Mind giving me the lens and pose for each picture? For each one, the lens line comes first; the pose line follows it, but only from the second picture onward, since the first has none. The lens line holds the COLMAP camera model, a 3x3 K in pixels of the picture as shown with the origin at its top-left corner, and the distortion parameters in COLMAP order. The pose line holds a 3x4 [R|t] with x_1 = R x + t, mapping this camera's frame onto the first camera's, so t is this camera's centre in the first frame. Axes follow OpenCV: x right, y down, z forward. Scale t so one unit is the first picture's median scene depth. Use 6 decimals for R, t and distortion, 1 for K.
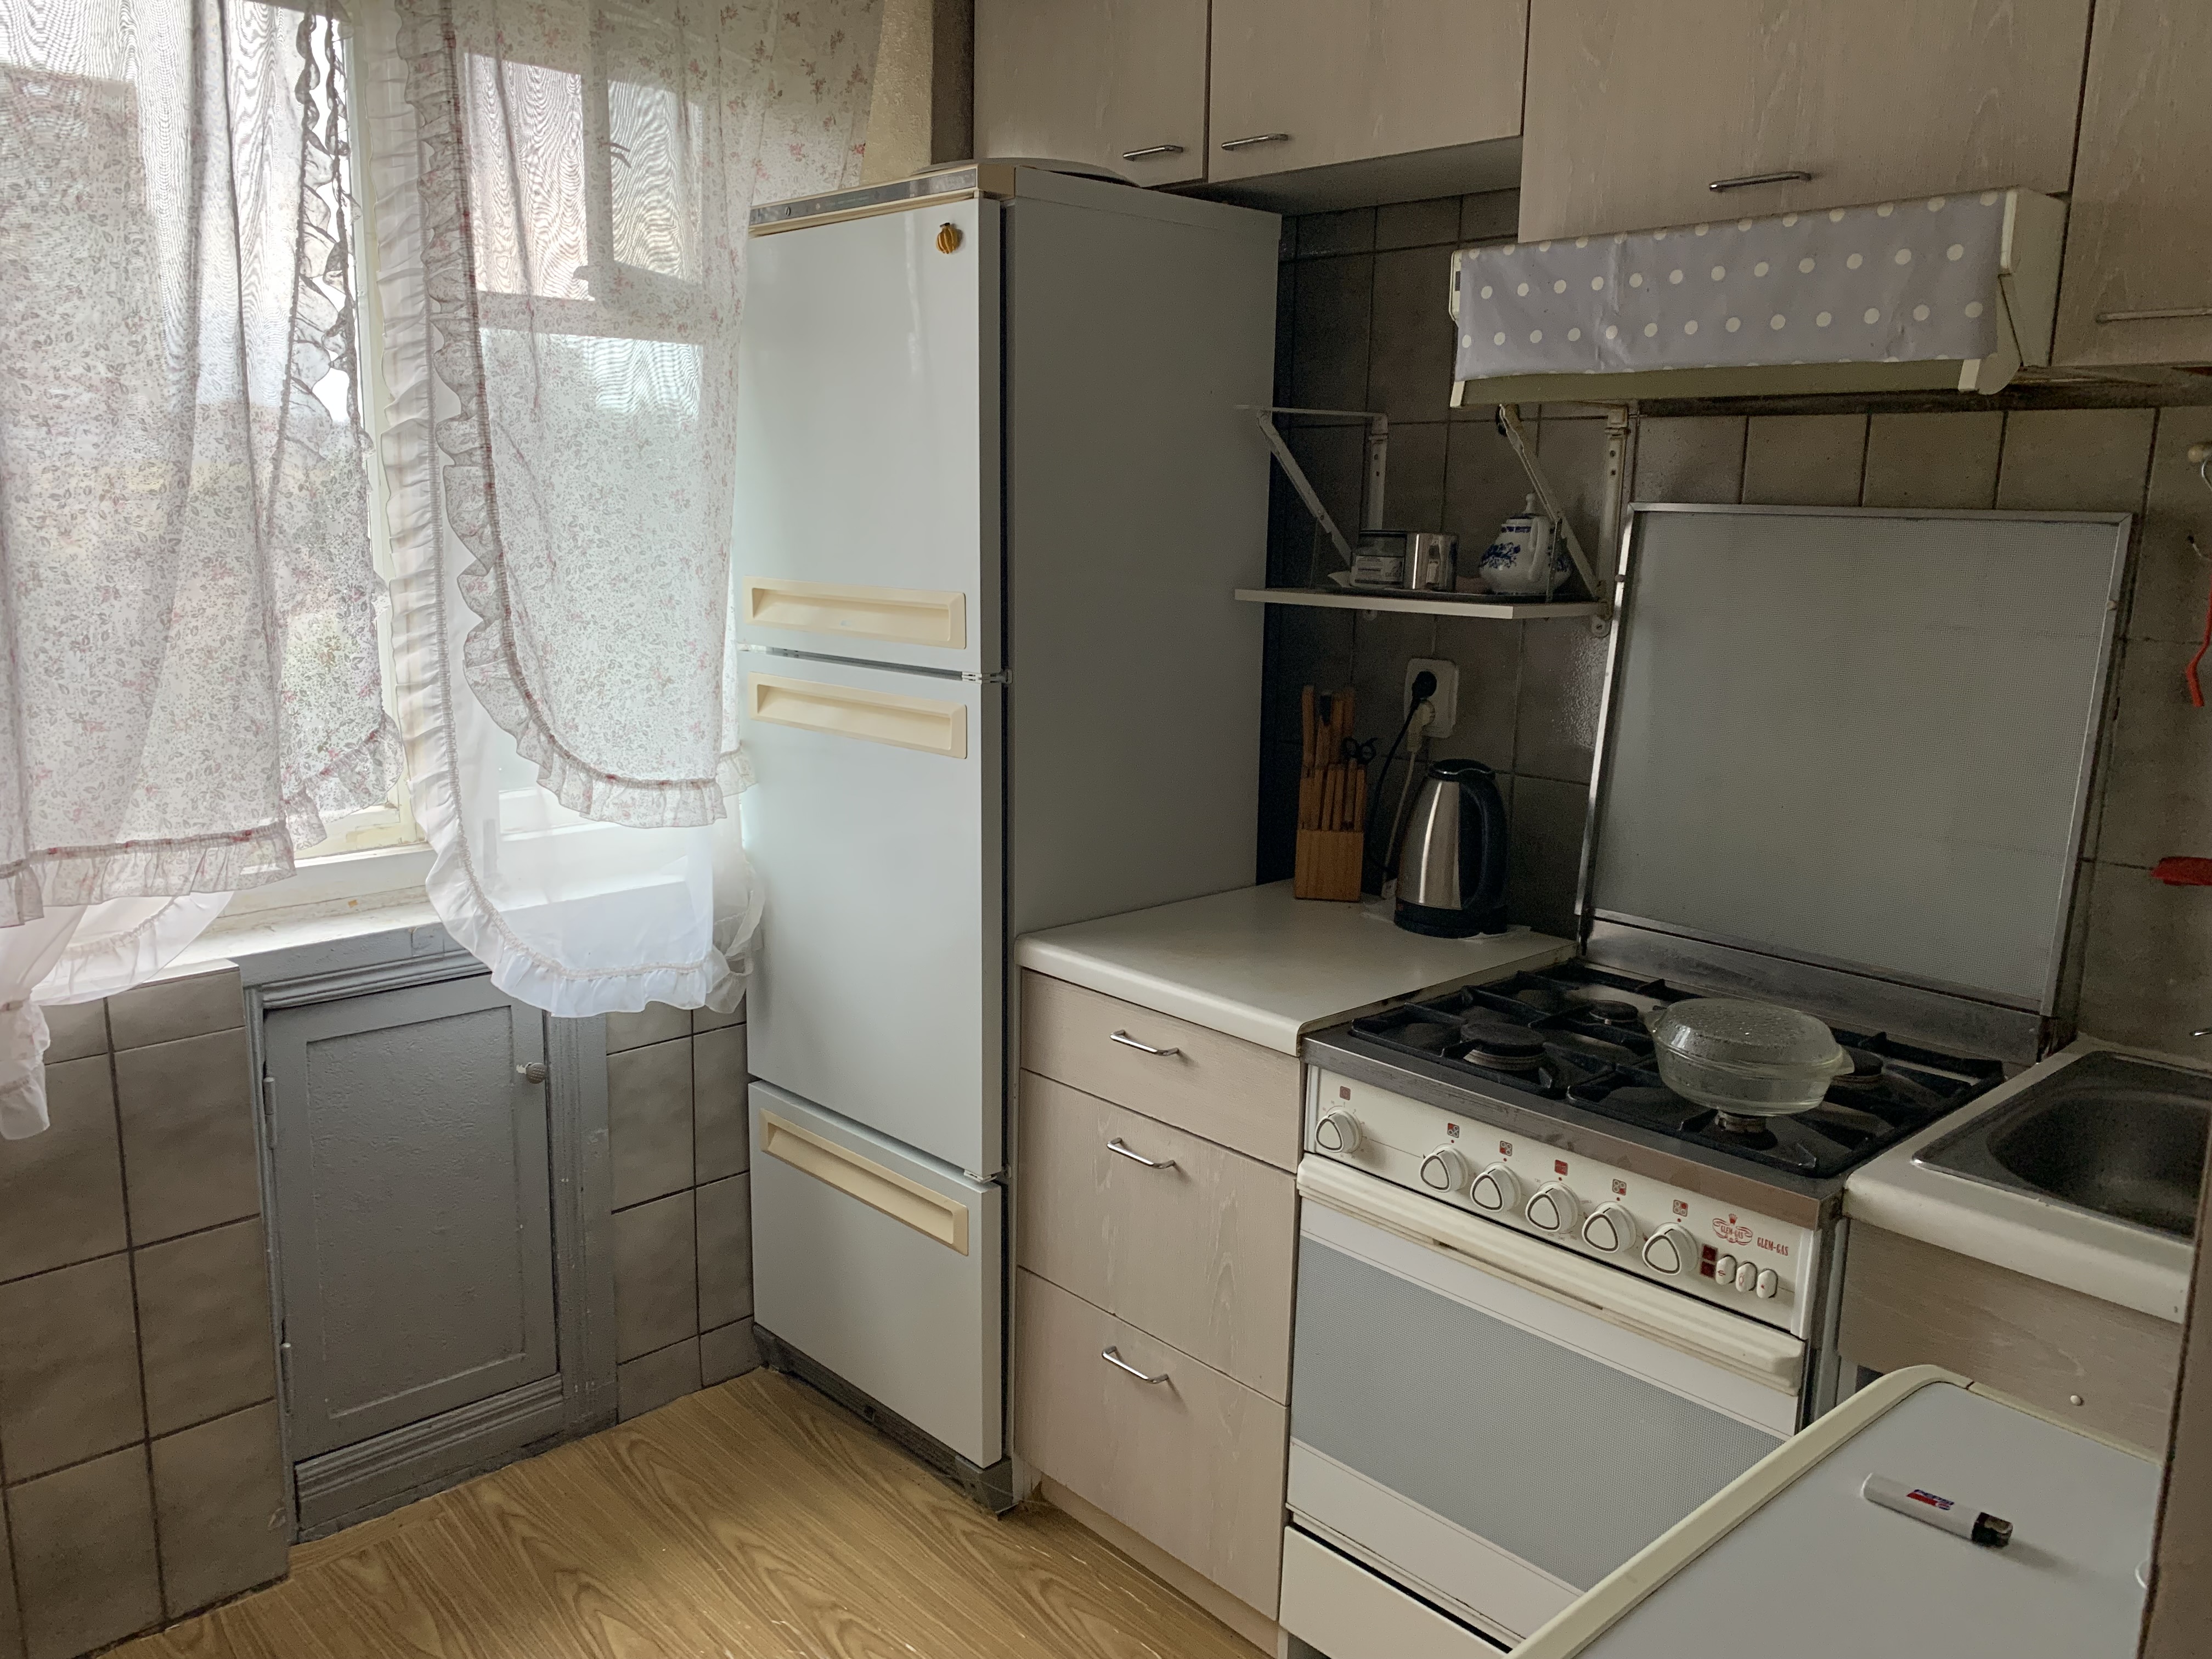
lens RADIAL K [[1707.6, 0, 1092.1], [0, 1707.6, 821.6], [0, 0, 1]] dist [0.029098, -0.032040]
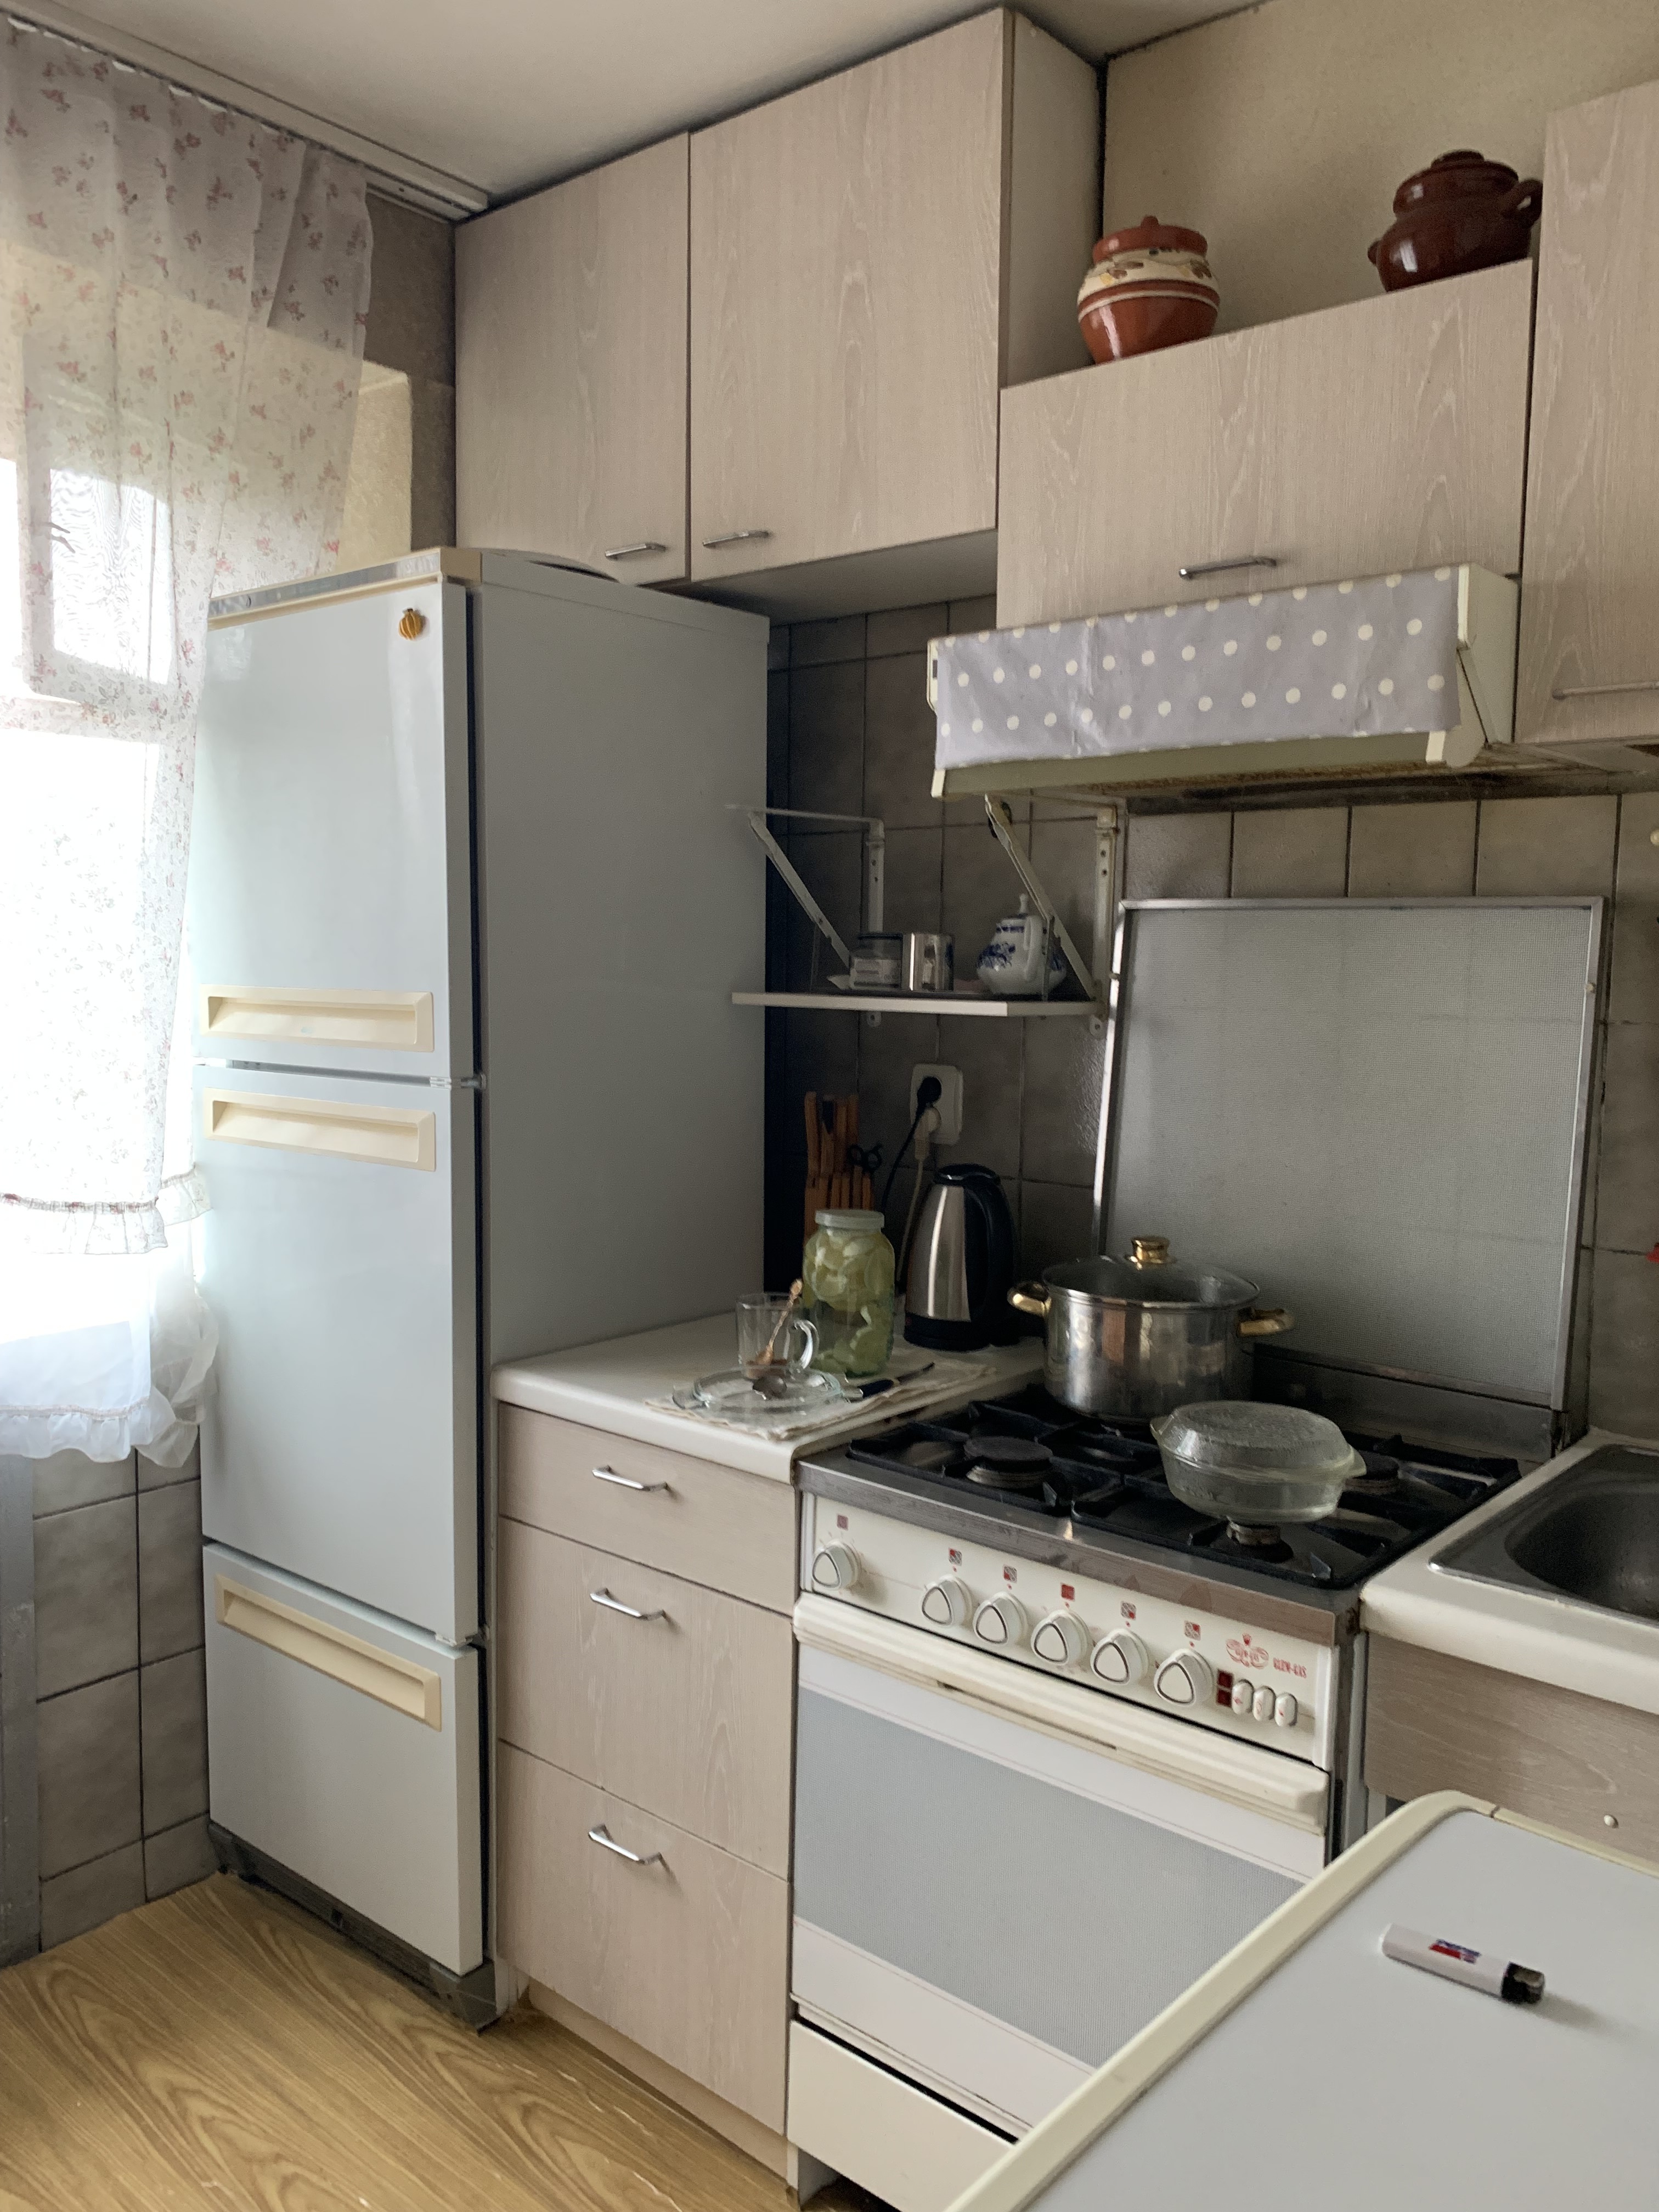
lens RADIAL K [[1707.6, 0, 835.0], [0, 1707.6, 1088.7], [0, 0, 1]] dist [0.029098, -0.032040]
pose [[0.993837, -0.013010, 0.110085, 0.042080], [0.024466, 0.994342, -0.103371, 0.020496], [-0.108117, 0.105427, 0.988532, 0.062057]]
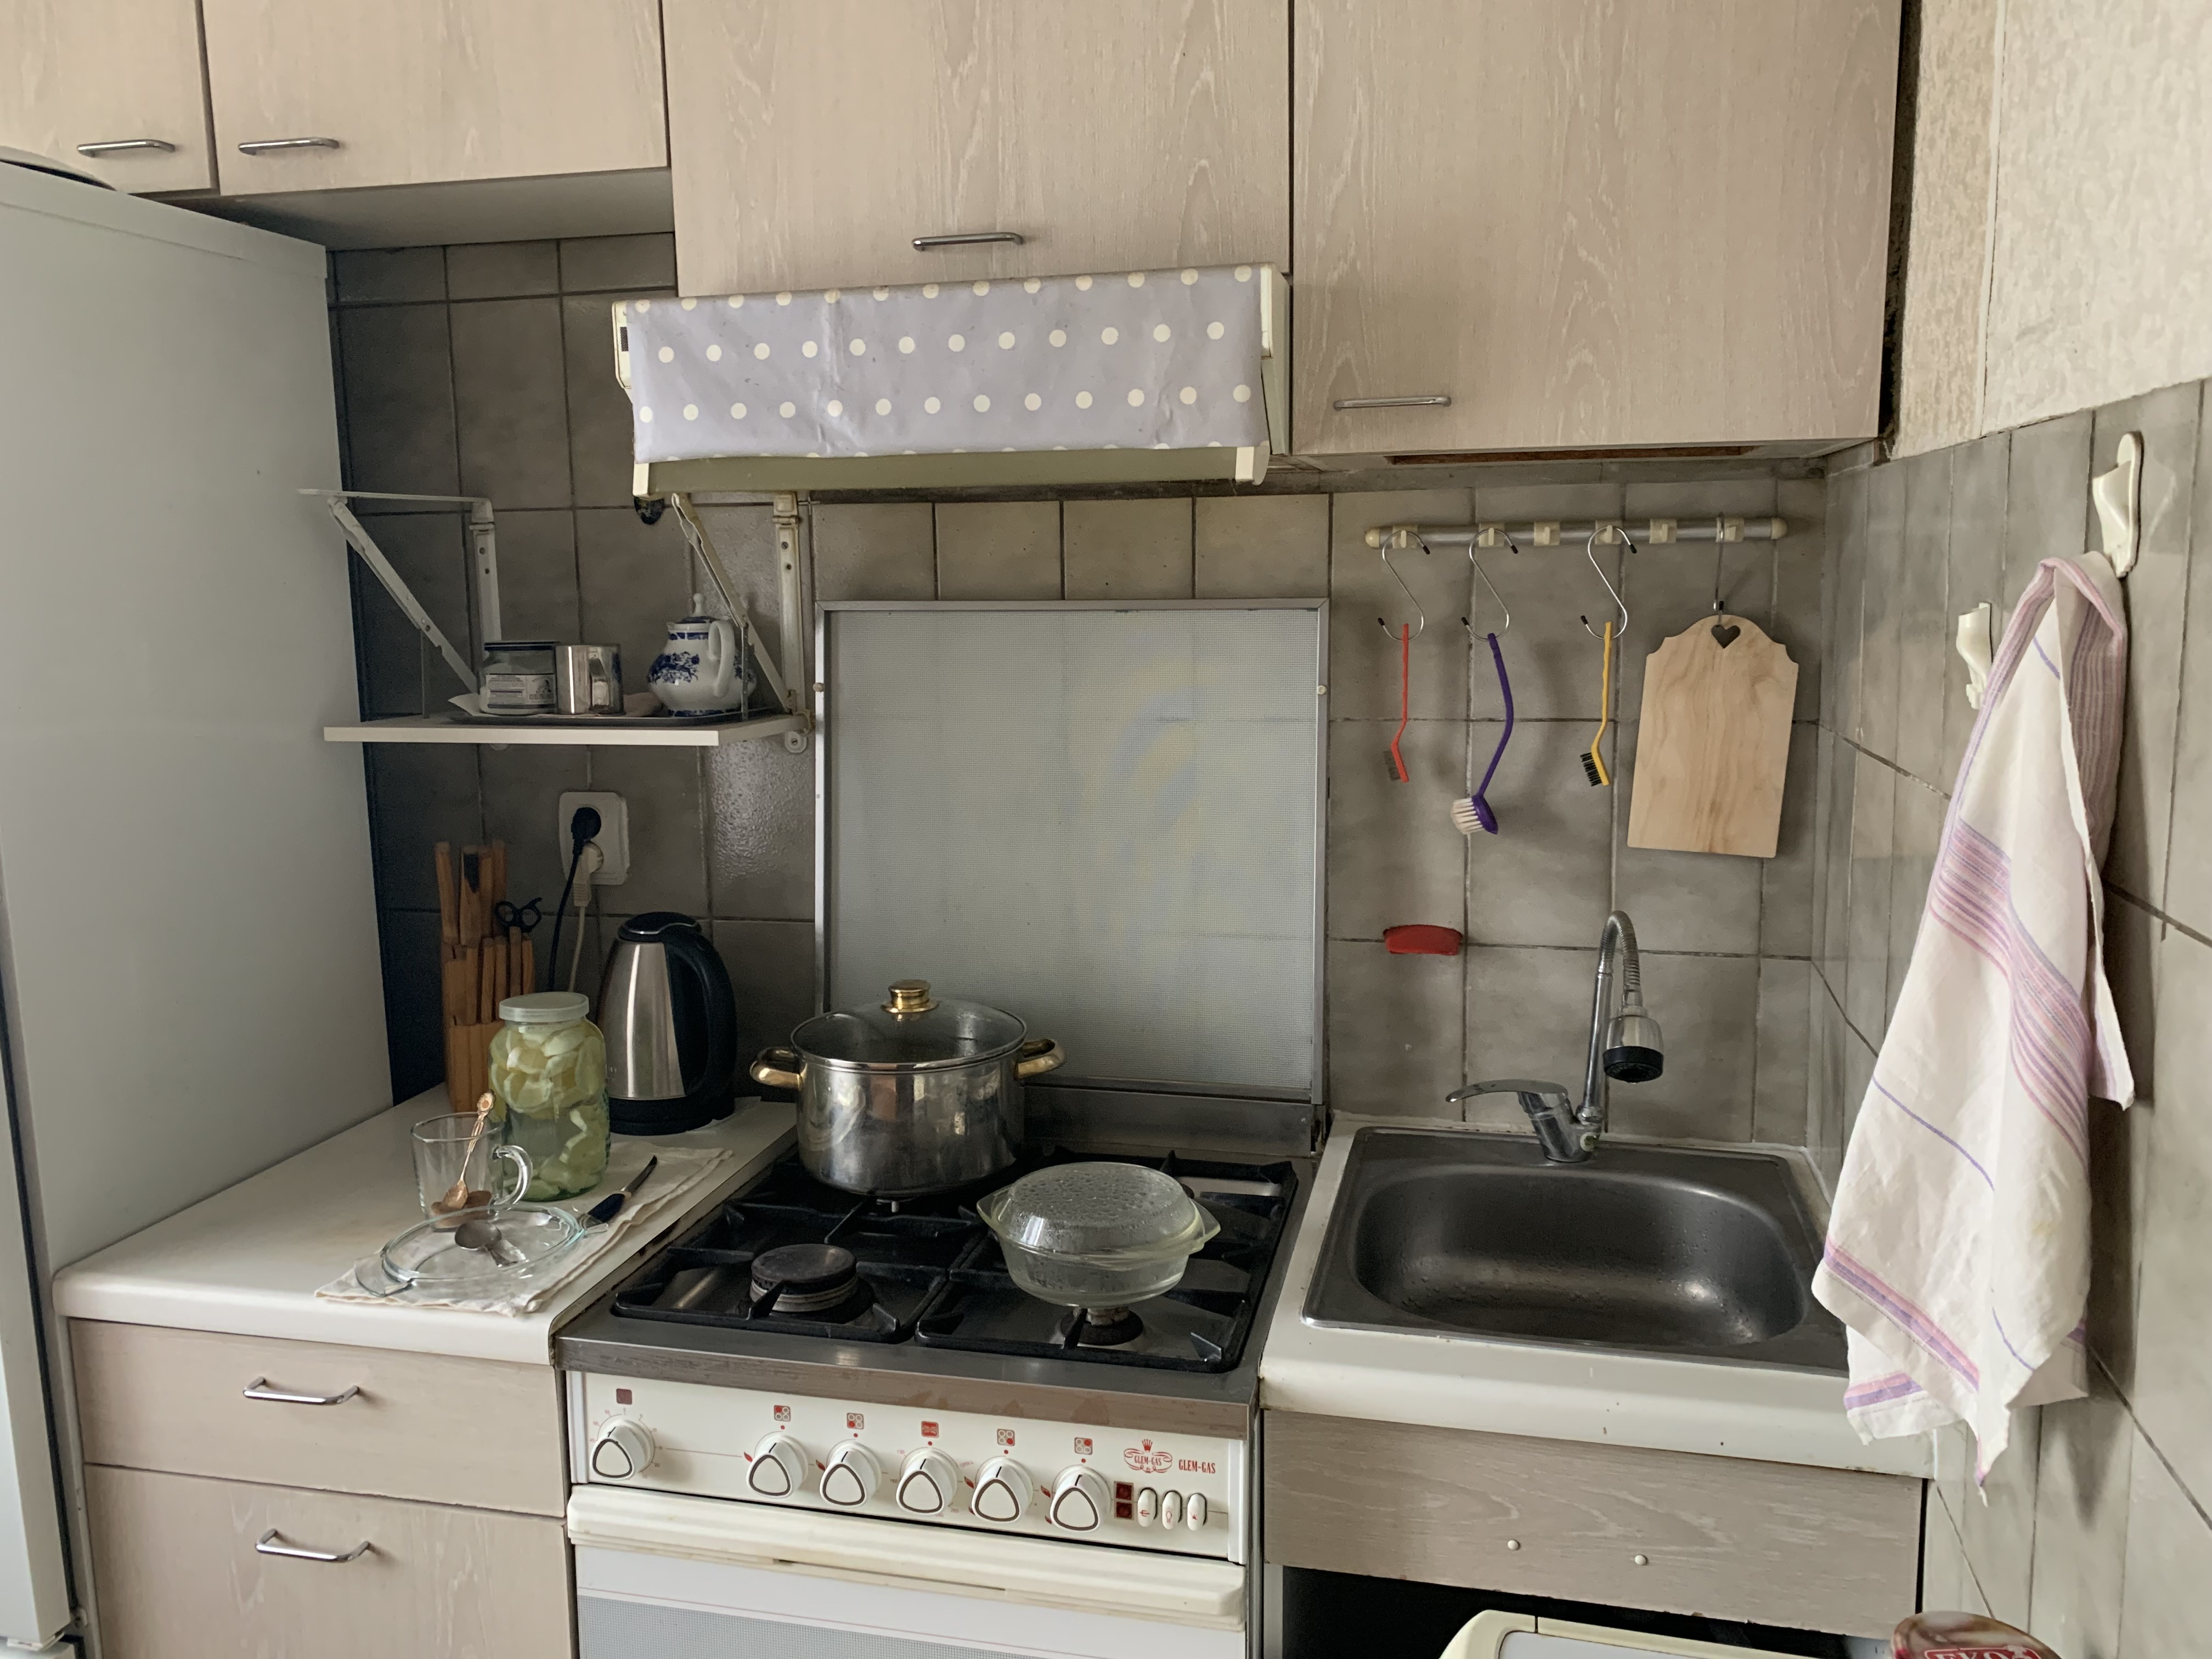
lens RADIAL K [[1707.6, 0, 1118.1], [0, 1707.6, 810.5], [0, 0, 1]] dist [0.029098, -0.032040]
pose [[0.829884, -0.109863, 0.547012, -0.050969], [0.133784, 0.991003, -0.003932, -0.058669], [-0.541659, 0.076445, 0.837115, 0.205919]]
